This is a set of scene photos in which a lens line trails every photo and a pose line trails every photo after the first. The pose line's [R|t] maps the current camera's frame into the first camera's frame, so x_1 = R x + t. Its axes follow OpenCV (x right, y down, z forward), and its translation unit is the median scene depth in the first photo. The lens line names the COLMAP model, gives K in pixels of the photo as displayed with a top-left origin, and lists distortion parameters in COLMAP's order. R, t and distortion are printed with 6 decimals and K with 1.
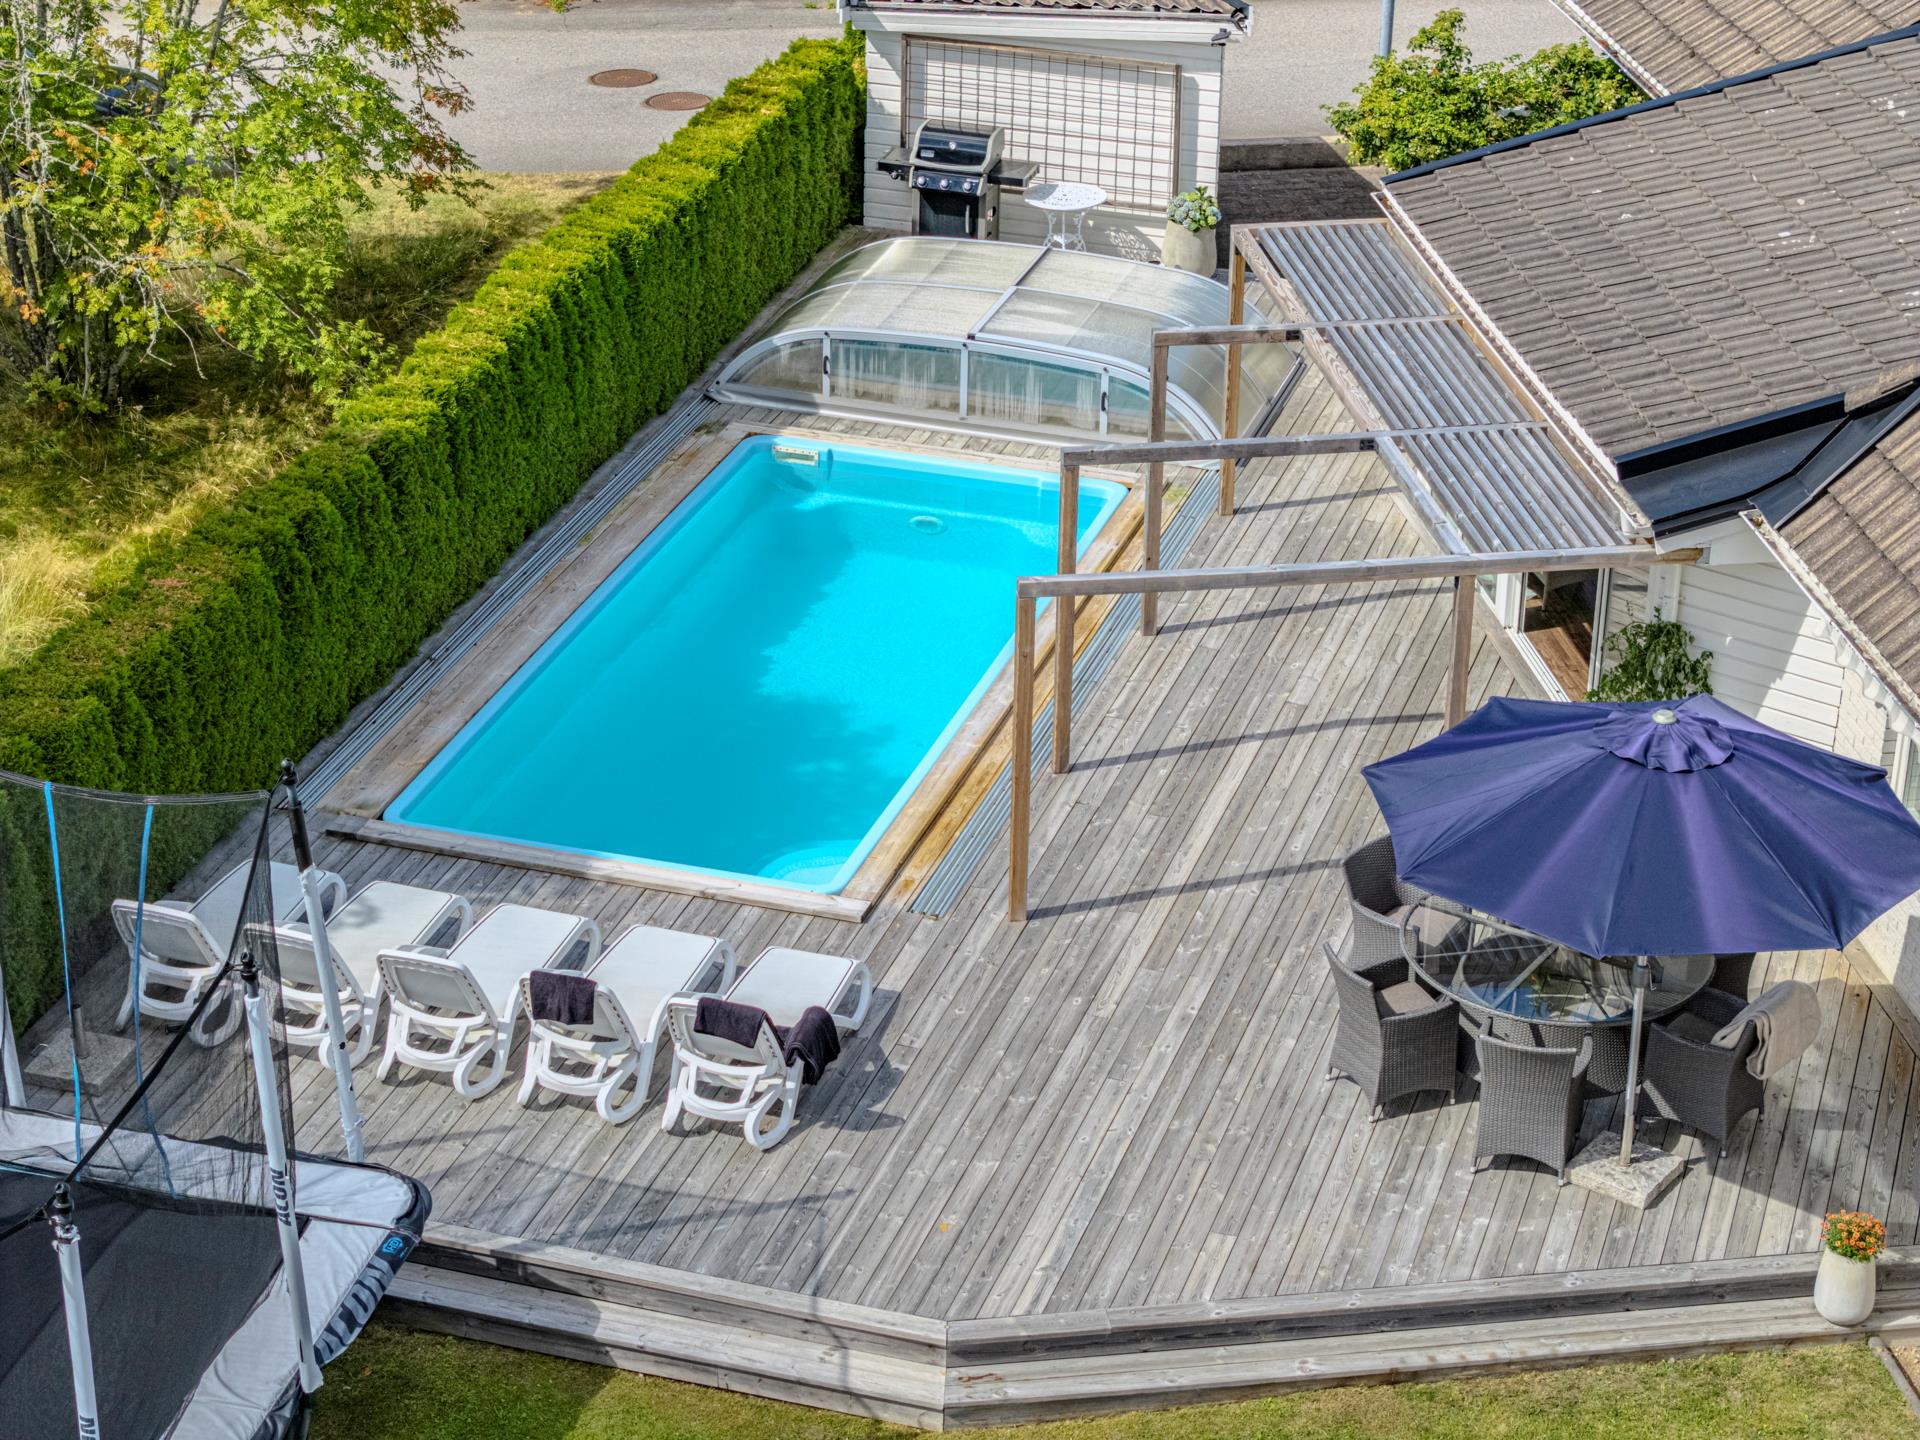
lens RADIAL K [[3806.5, 0, 960.0], [0, 3806.5, 720.0], [0, 0, 1]] dist [-0.071173, 0.005815]
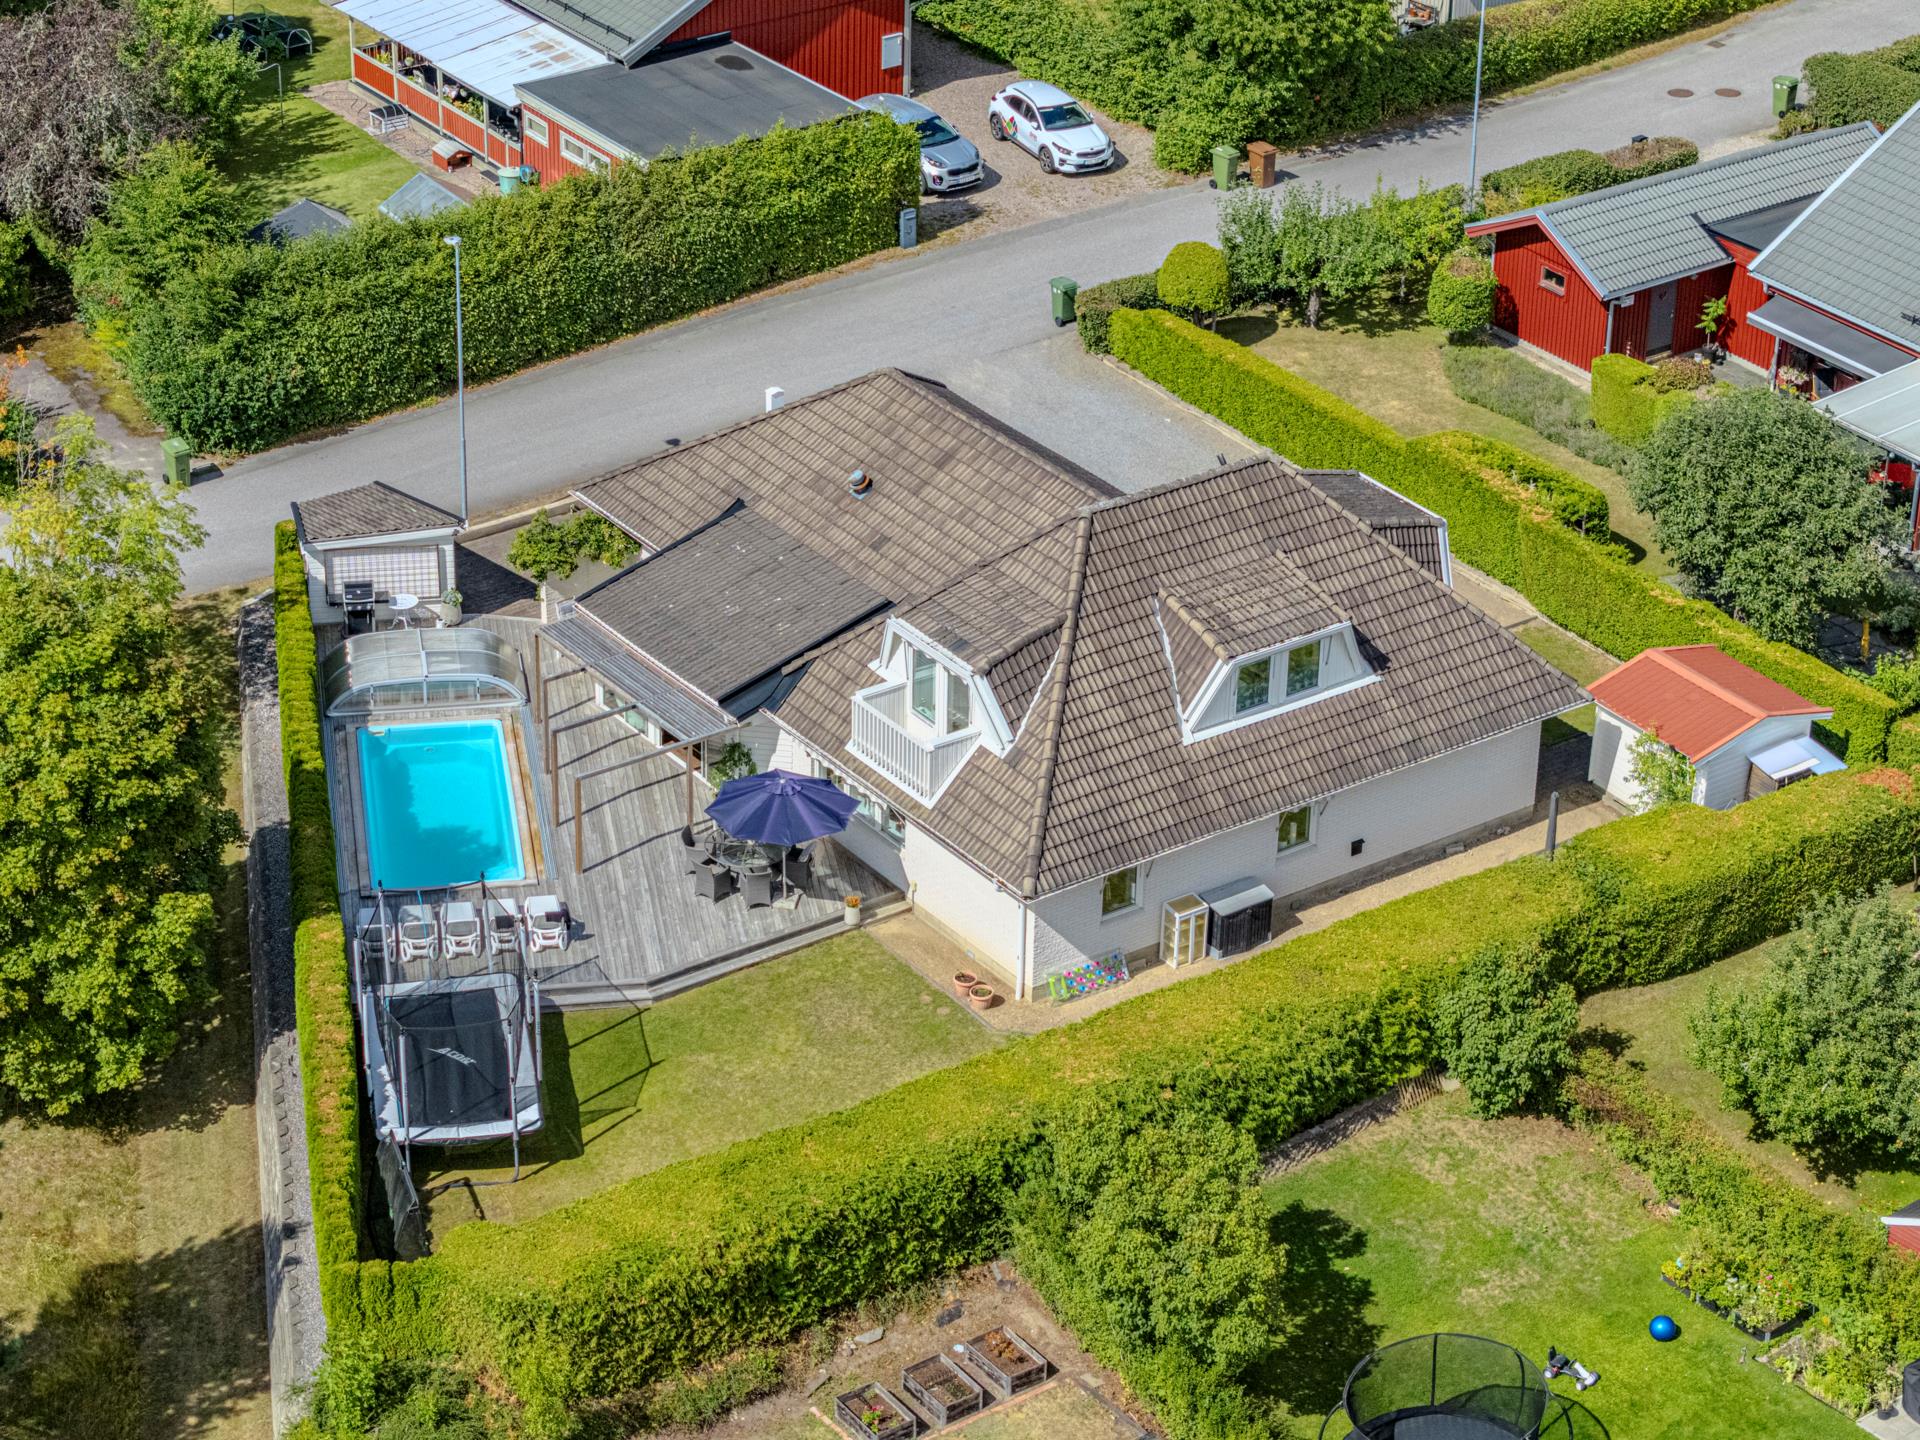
lens RADIAL K [[3806.5, 0, 960.0], [0, 3806.5, 720.0], [0, 0, 1]] dist [-0.071173, 0.005815]
pose [[0.893589, -0.212474, 0.395416, -1.057445], [0.198164, 0.977122, 0.077224, -0.293041], [-0.402778, 0.009350, 0.915250, -2.359426]]
